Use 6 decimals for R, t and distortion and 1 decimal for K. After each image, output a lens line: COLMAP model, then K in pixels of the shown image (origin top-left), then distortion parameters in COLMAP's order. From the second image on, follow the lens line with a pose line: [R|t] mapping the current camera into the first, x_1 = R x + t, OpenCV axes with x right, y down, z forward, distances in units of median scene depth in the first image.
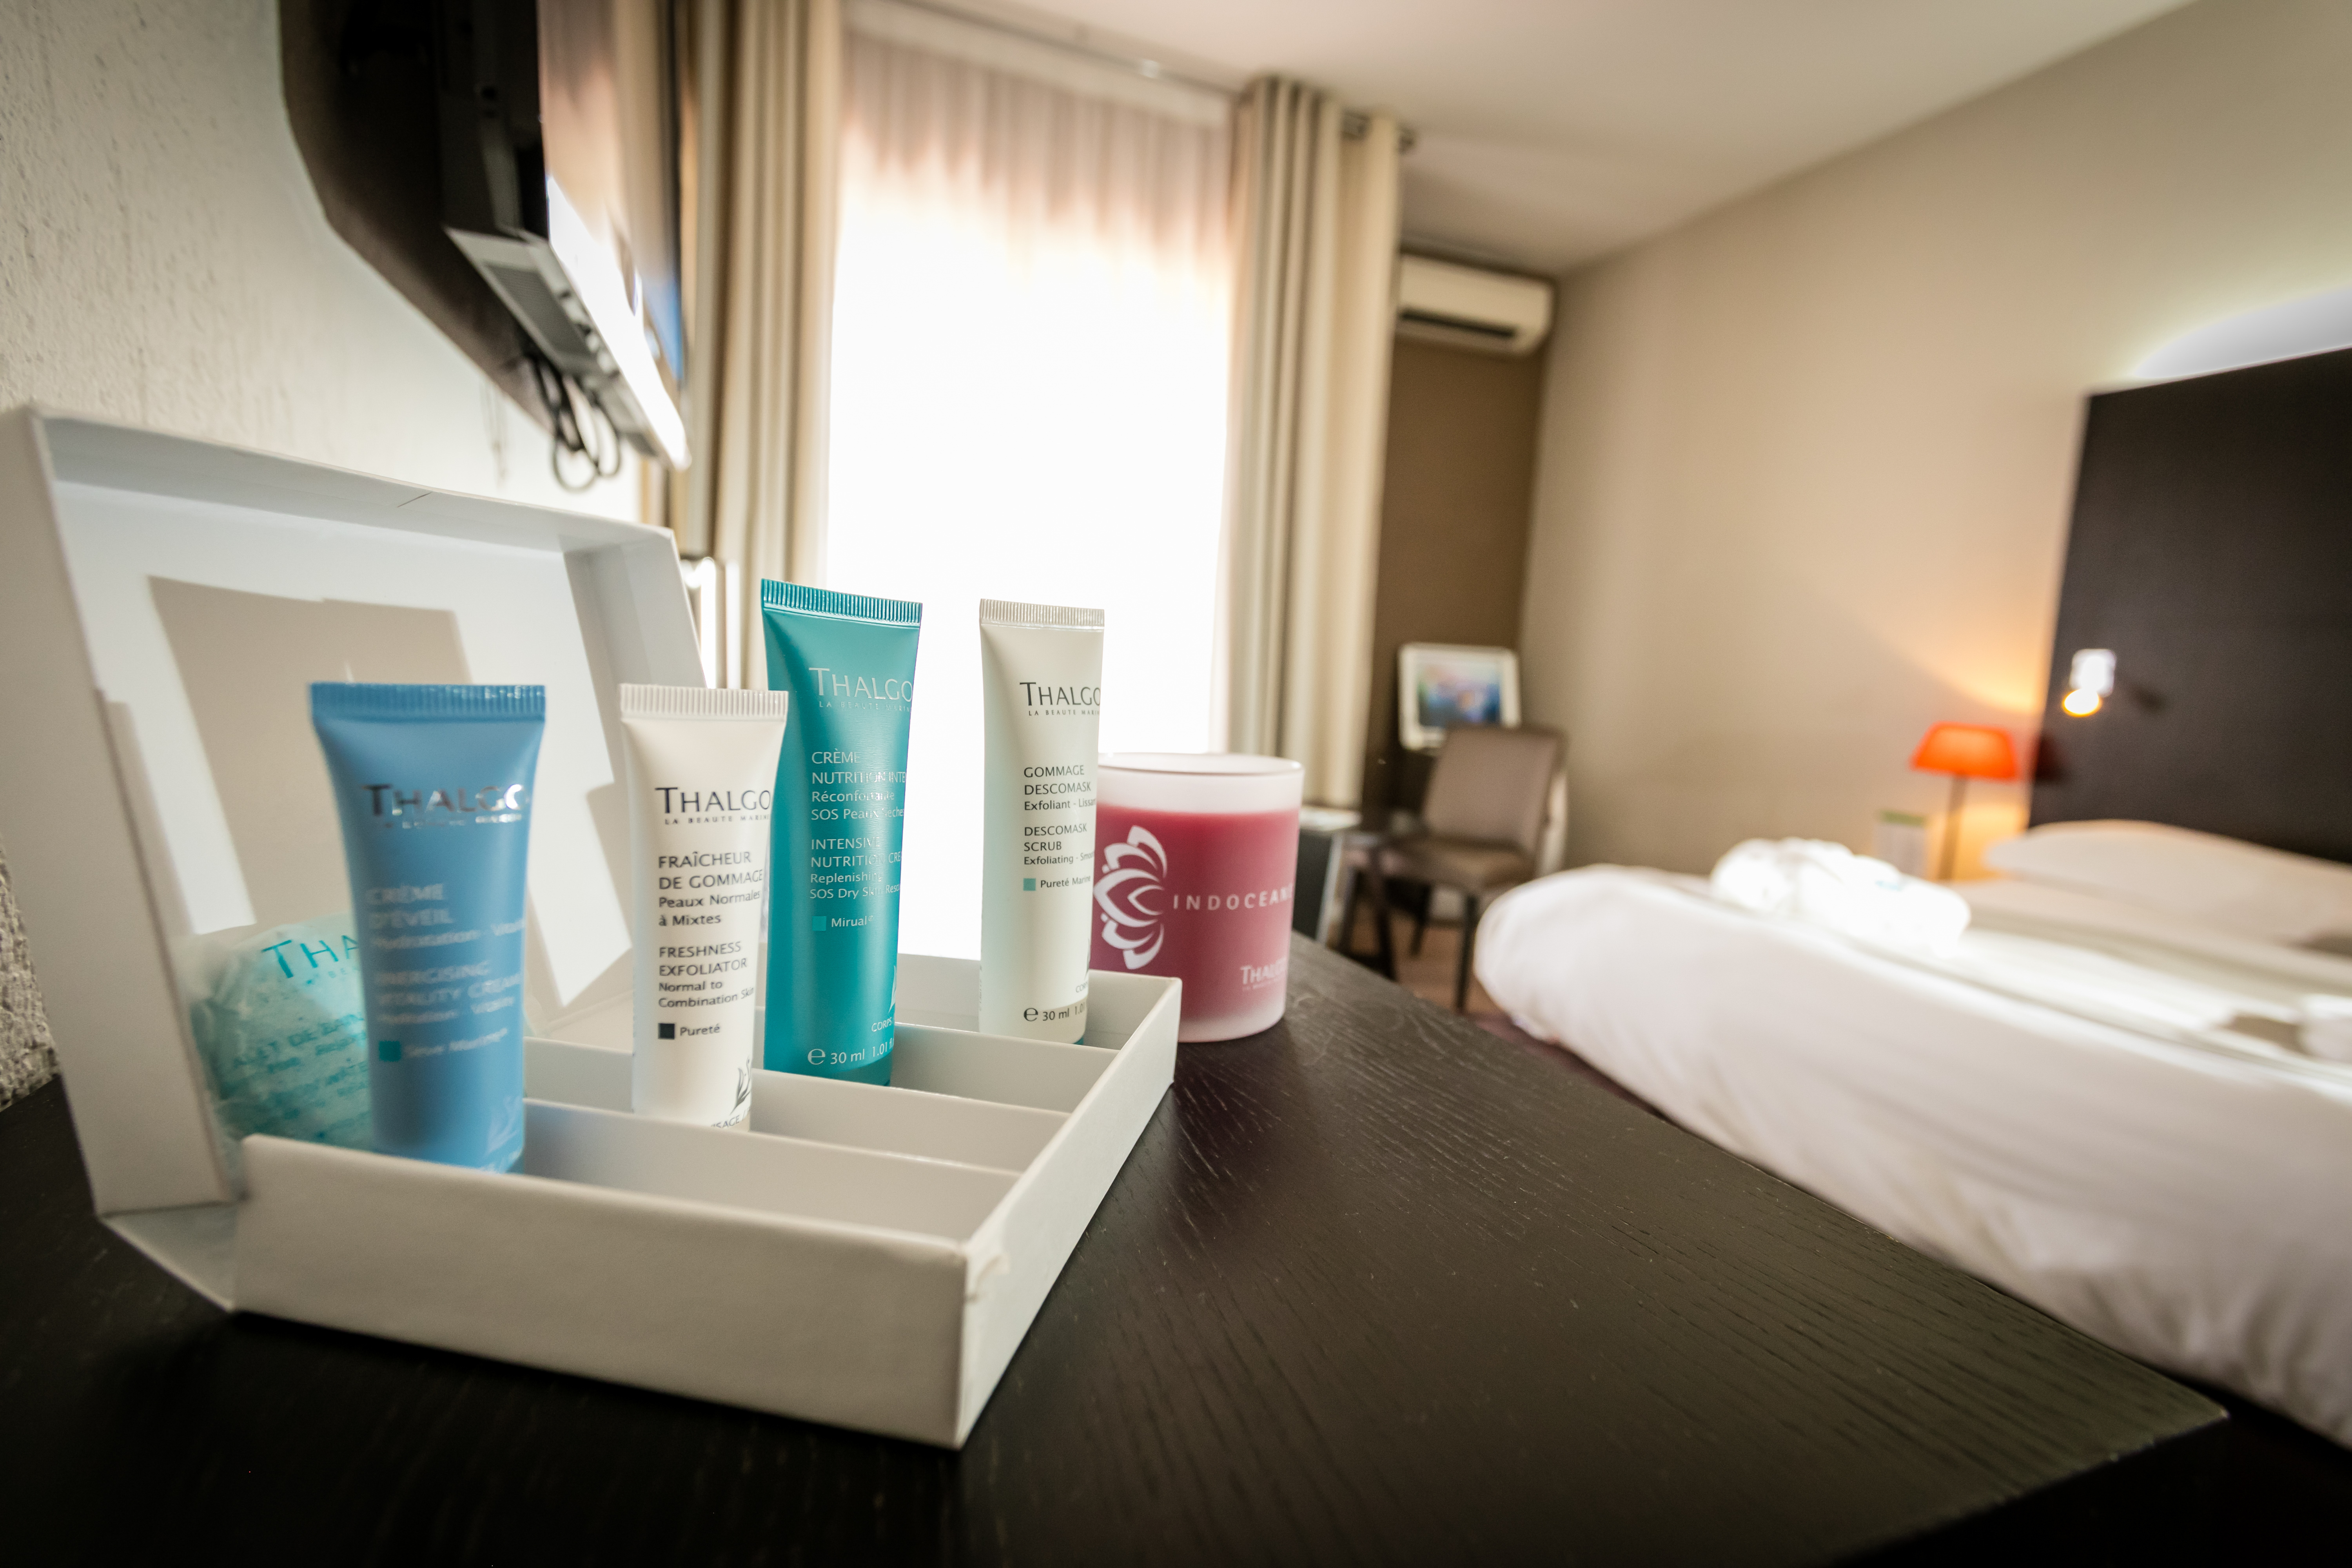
lens RADIAL K [[1058.4, 0, 1176.0], [0, 1058.4, 784.0], [0, 0, 1]] dist [0.000106, -0.000099]
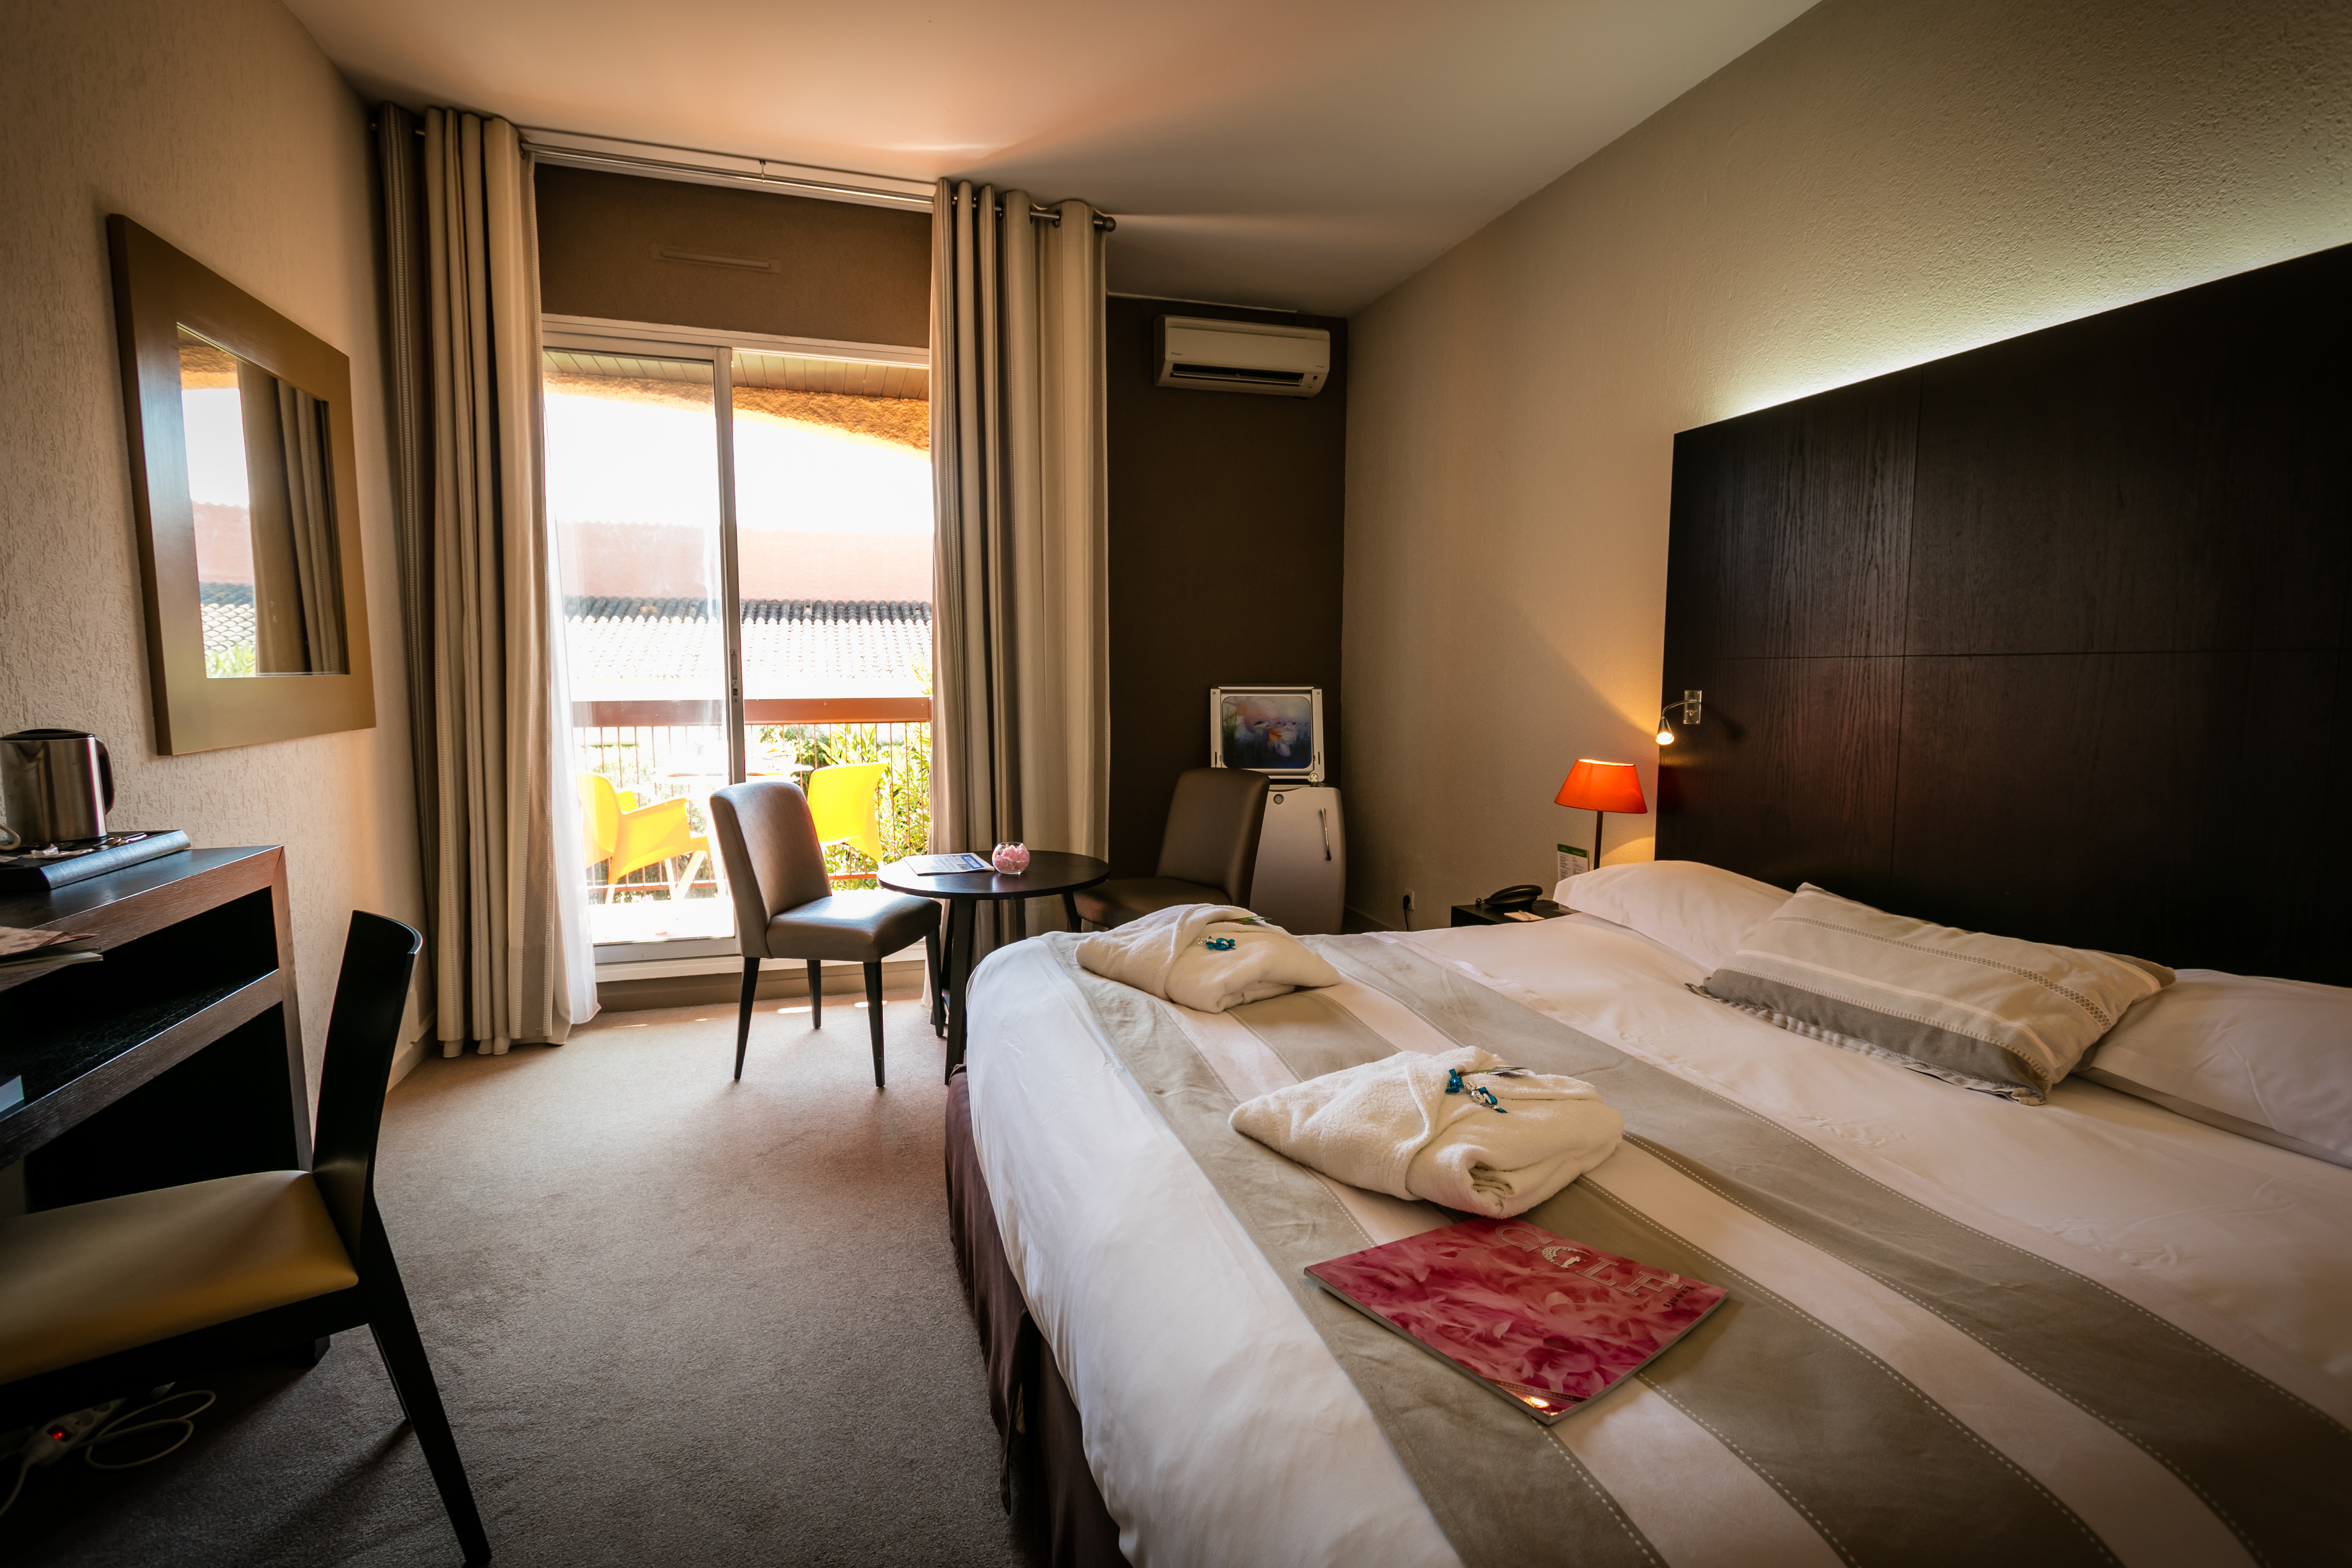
lens RADIAL K [[1058.4, 0, 1176.0], [0, 1058.4, 784.0], [0, 0, 1]] dist [0.000106, -0.000099]
pose [[0.995571, -0.046606, -0.081642, 0.271872], [0.045643, 0.998865, -0.013619, -0.024931], [0.082184, 0.009832, 0.996569, -0.028442]]
